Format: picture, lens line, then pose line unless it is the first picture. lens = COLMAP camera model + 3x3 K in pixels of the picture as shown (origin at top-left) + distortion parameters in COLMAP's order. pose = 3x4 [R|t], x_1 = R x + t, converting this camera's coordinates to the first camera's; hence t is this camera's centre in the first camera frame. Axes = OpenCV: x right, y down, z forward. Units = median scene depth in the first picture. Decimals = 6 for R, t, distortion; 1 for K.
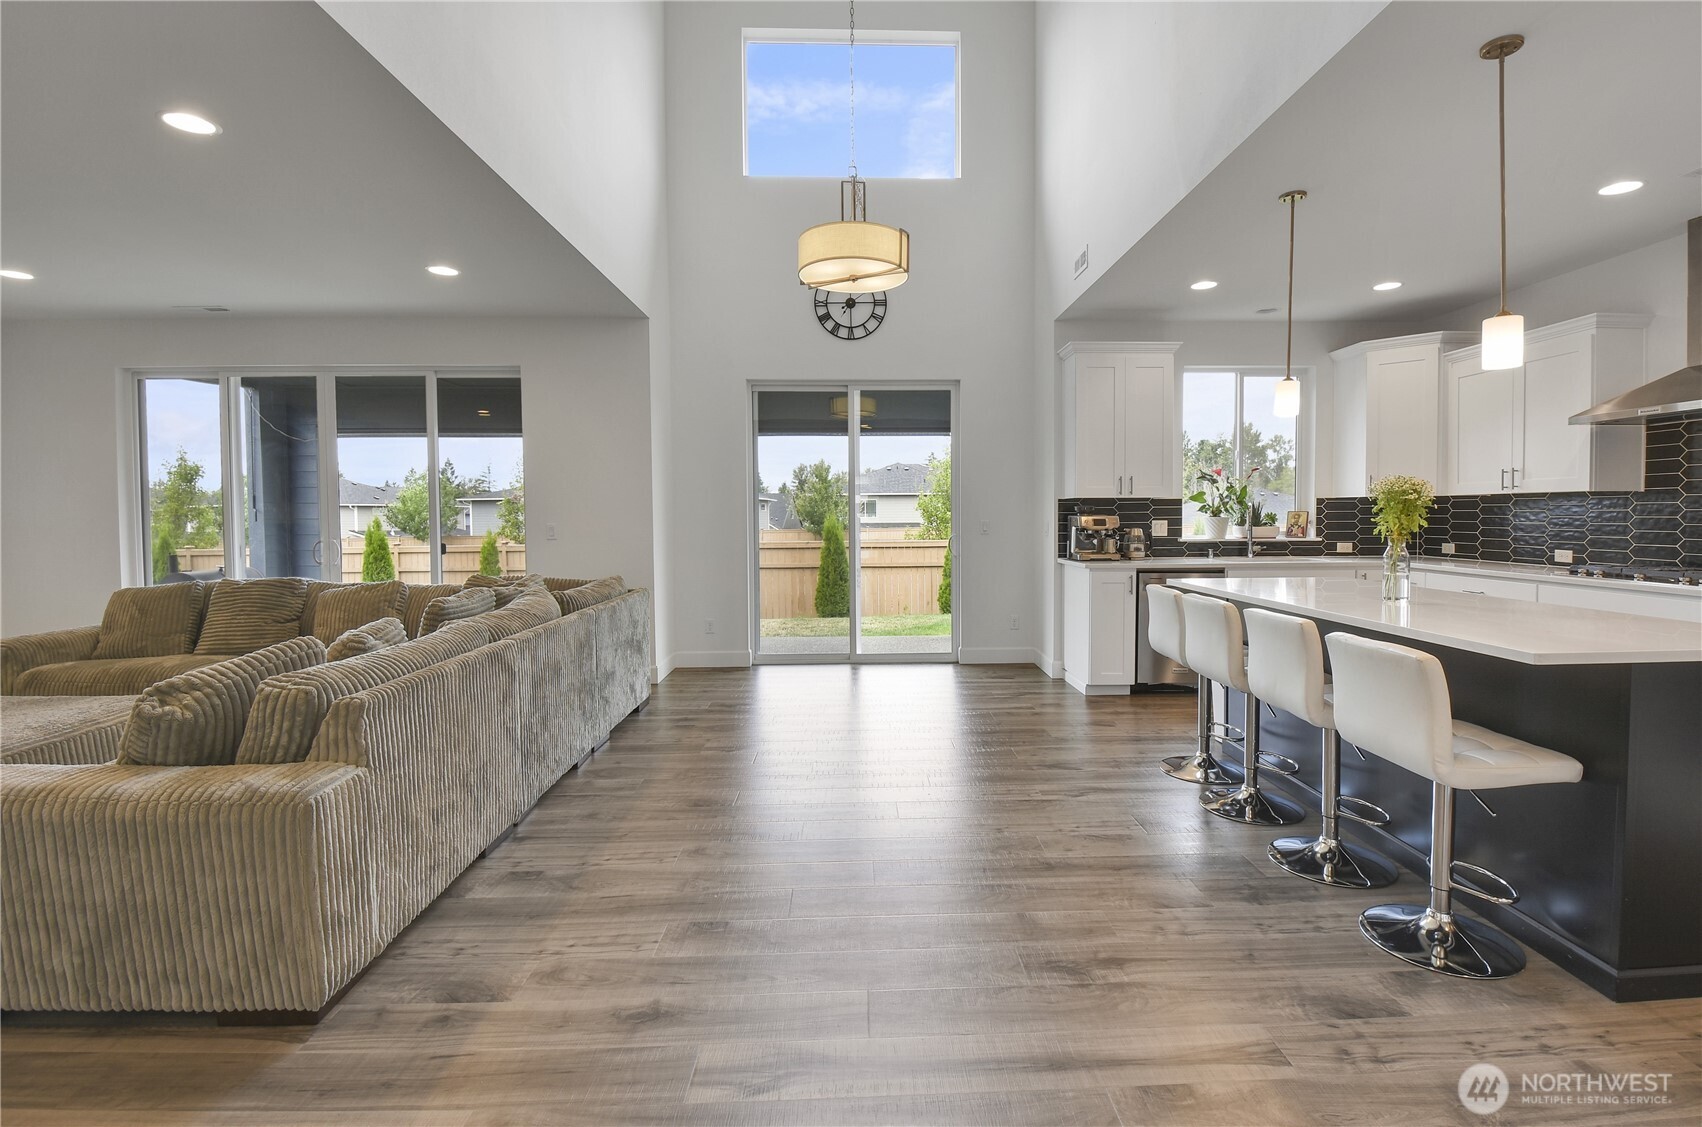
lens RADIAL K [[759.7, 0, 866.7], [0, 759.7, 549.6], [0, 0, 1]] dist [-0.012731, -0.000769]
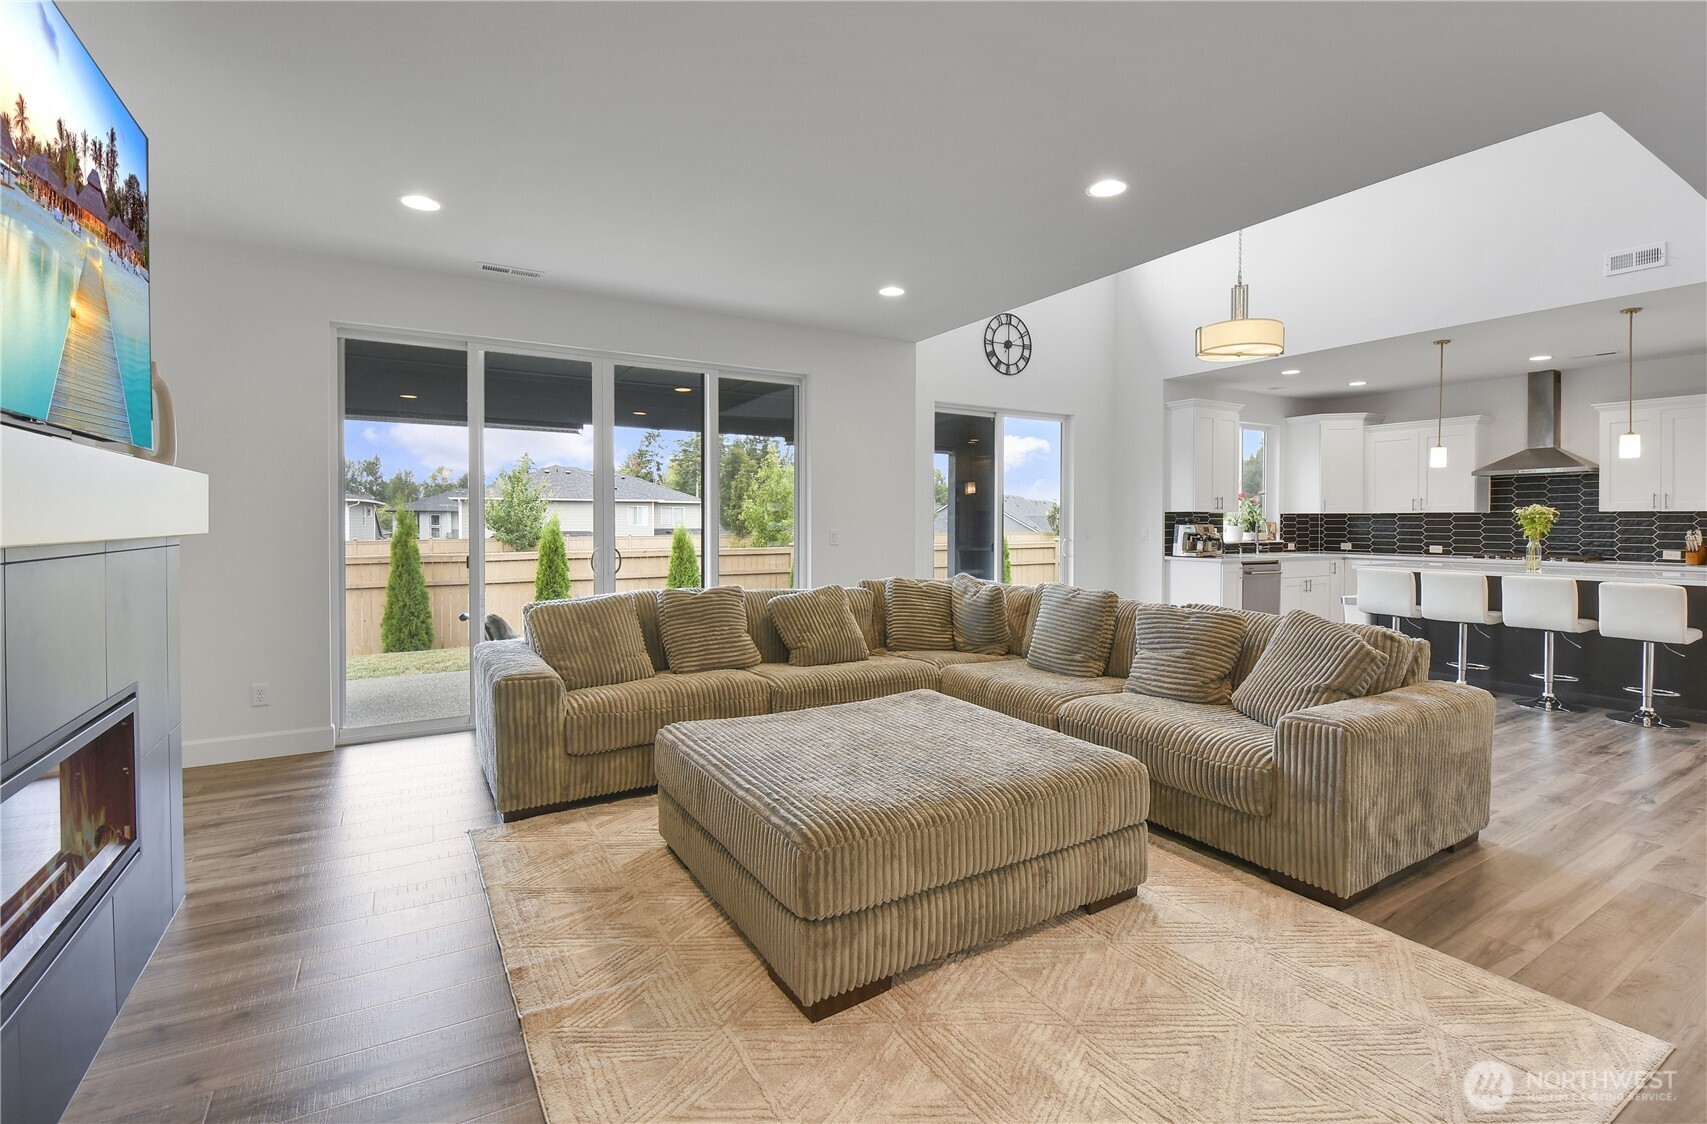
lens RADIAL K [[774.1, 0, 881.4], [0, 774.1, 538.6], [0, 0, 1]] dist [-0.012091, -0.004489]
pose [[0.869755, -0.005503, 0.493453, -0.854372], [0.018147, 0.999618, -0.020840, -0.001574], [-0.493150, 0.027080, 0.869523, 0.065083]]
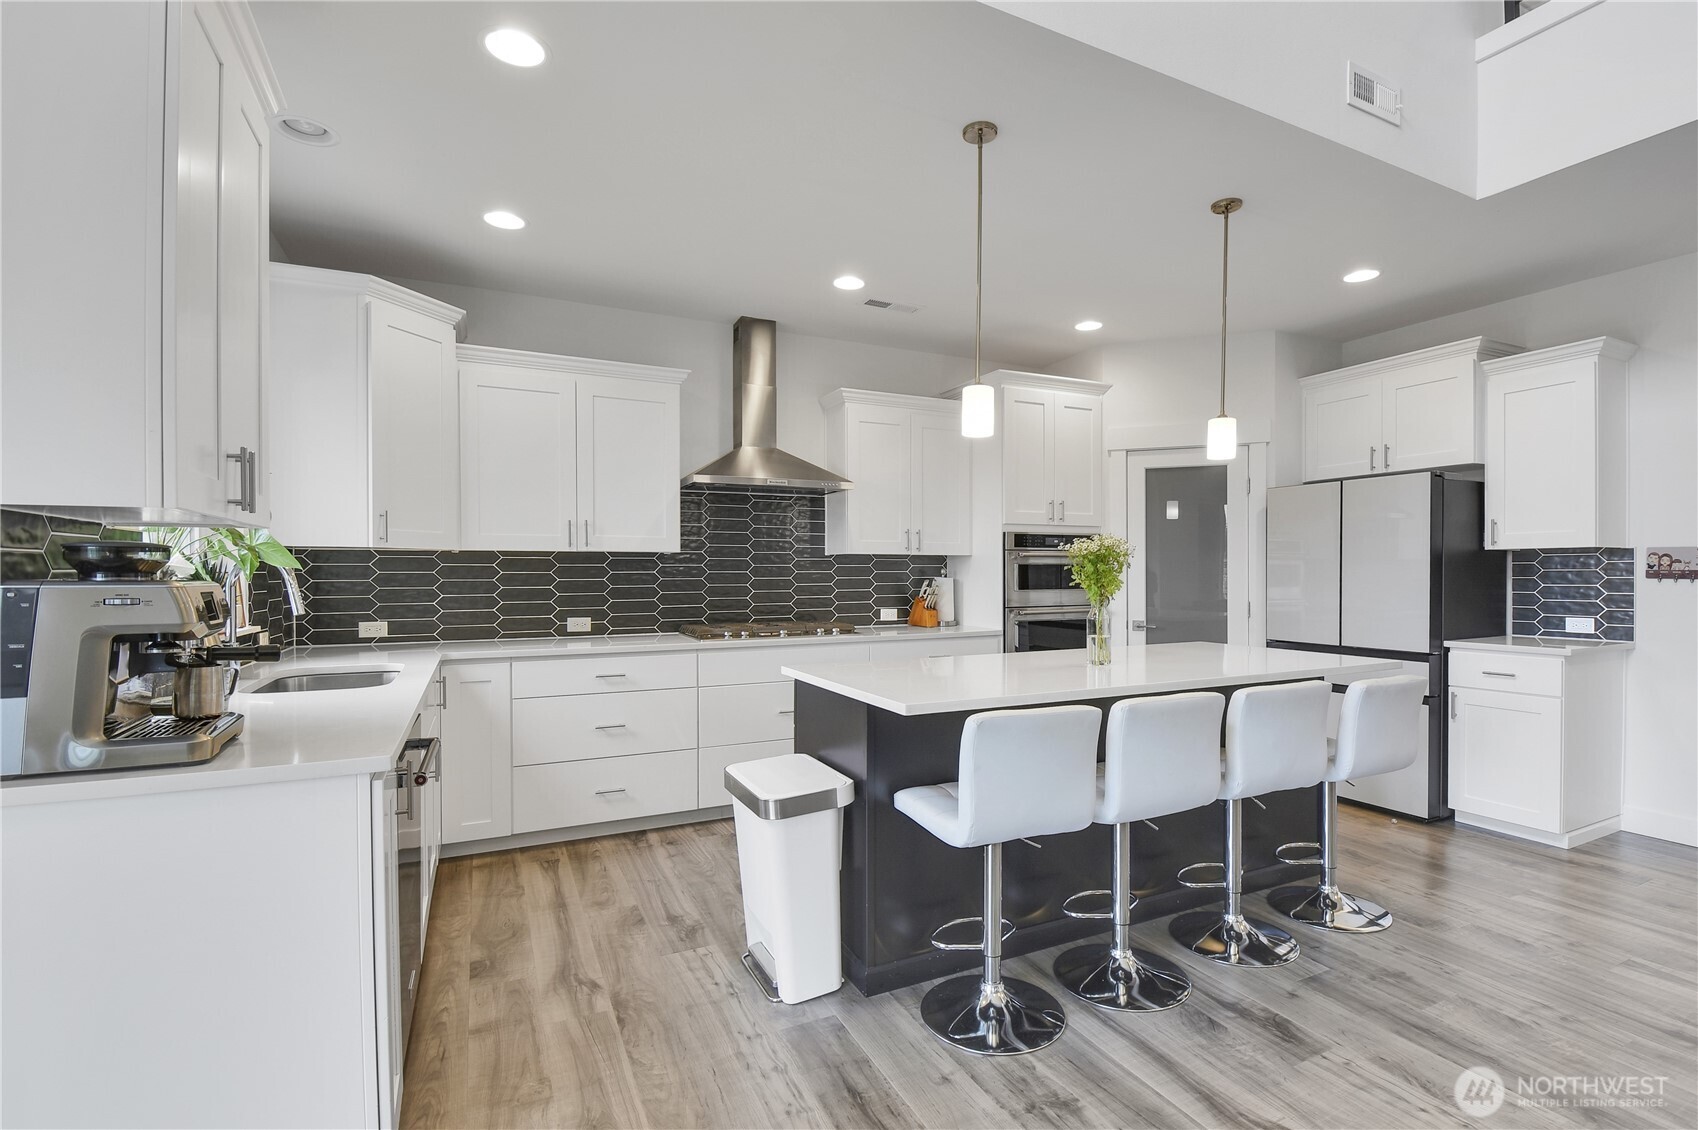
lens RADIAL K [[799.4, 0, 888.8], [0, 799.4, 575.4], [0, 0, 1]] dist [-0.000683, -0.003880]
pose [[-0.437971, 0.003805, 0.898981, -0.048195], [0.045642, 0.998796, 0.018009, -0.038949], [-0.897830, 0.048919, -0.437617, 0.864345]]
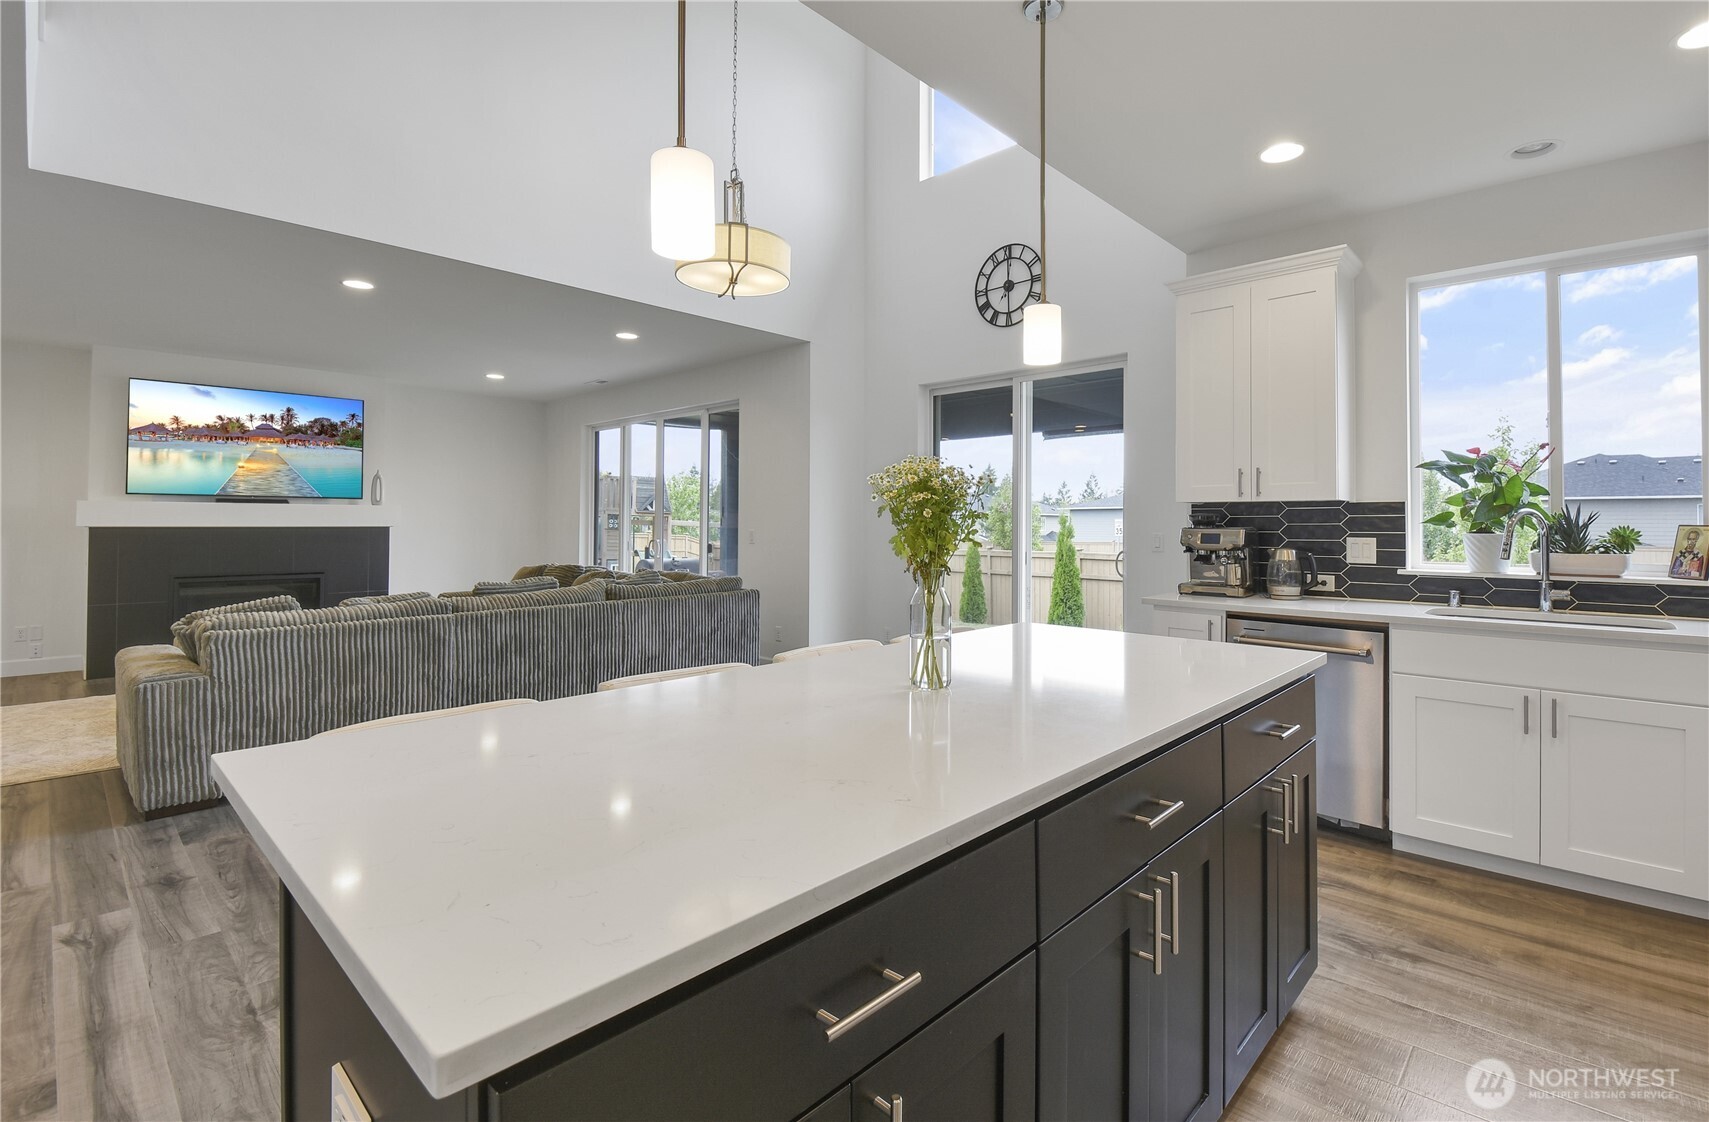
lens RADIAL K [[775.0, 0, 892.8], [0, 775.0, 514.9], [0, 0, 1]] dist [-0.012091, -0.004489]
pose [[0.718615, -0.001075, -0.695407, 0.551734], [-0.038979, 0.998364, -0.041823, -0.016576], [0.694315, 0.057161, 0.717398, 0.297787]]
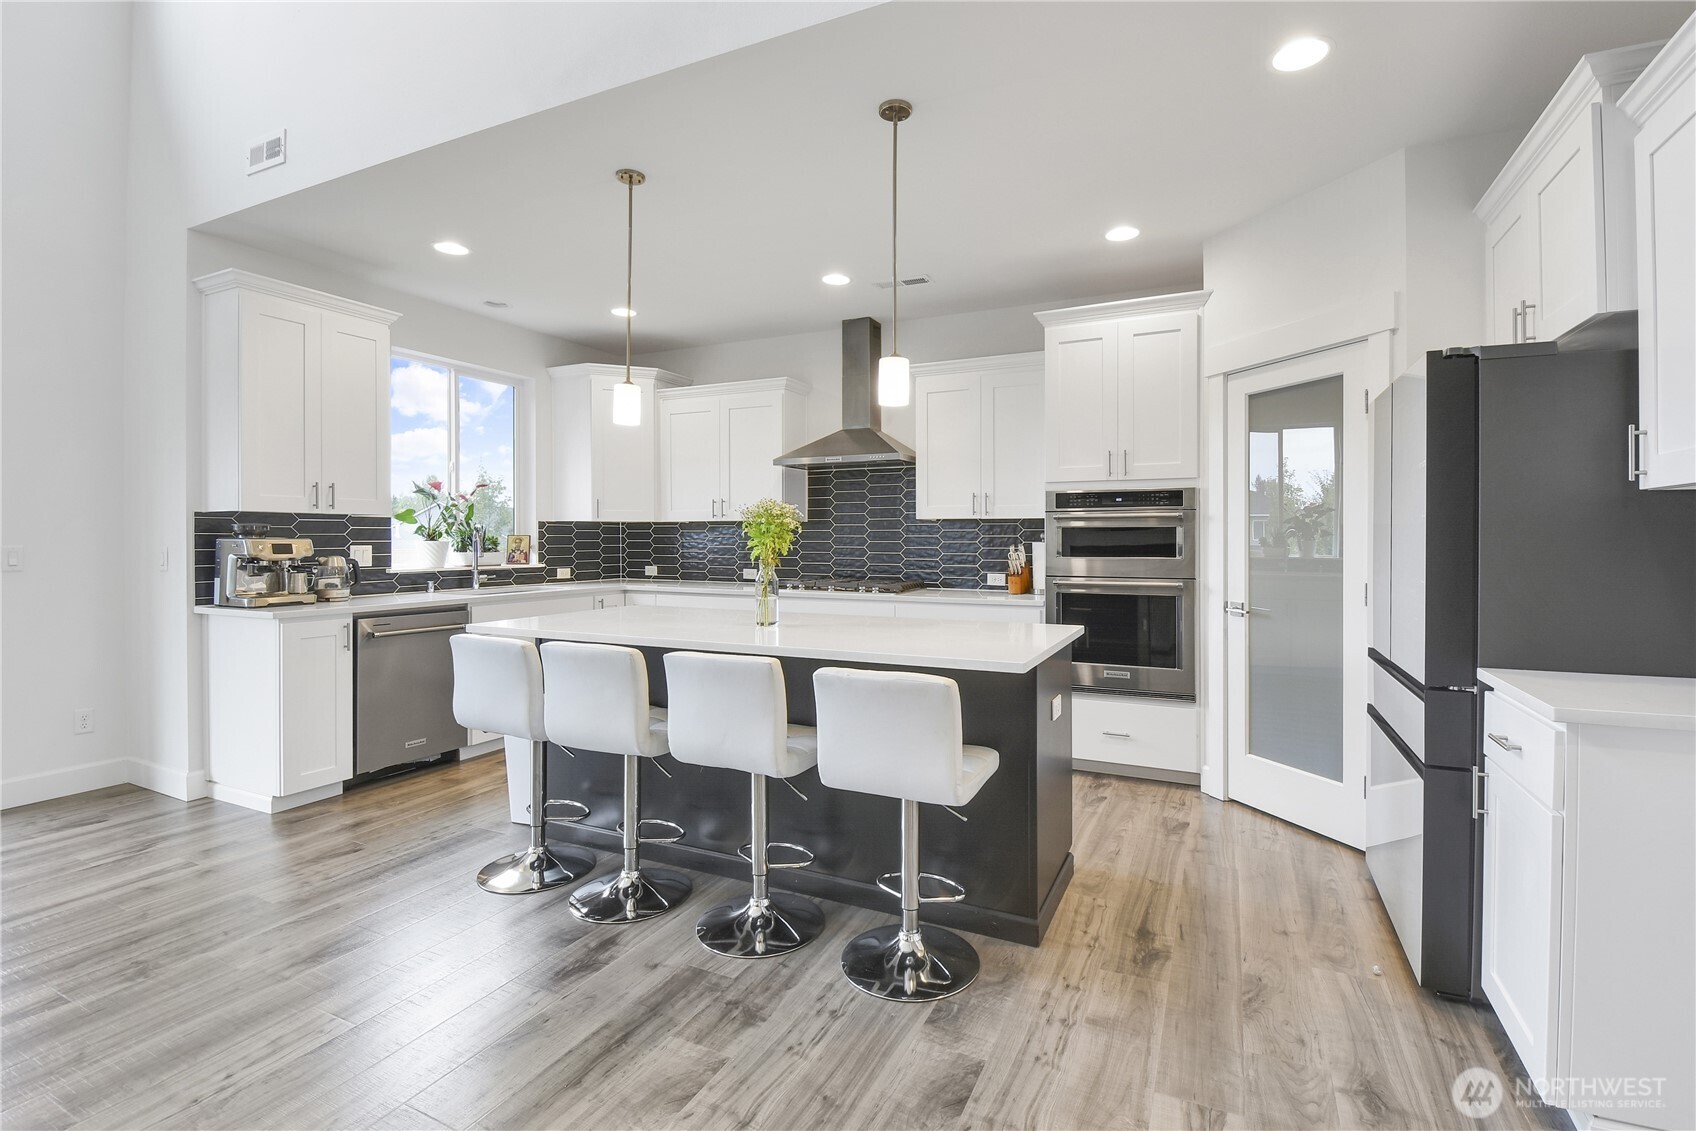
lens RADIAL K [[769.1, 0, 890.1], [0, 769.1, 546.8], [0, 0, 1]] dist [-0.015558, -0.005423]
pose [[0.430440, -0.004374, 0.902608, -0.065079], [0.037509, 0.999211, -0.013045, -0.008394], [-0.901839, 0.039471, 0.430265, 0.214153]]
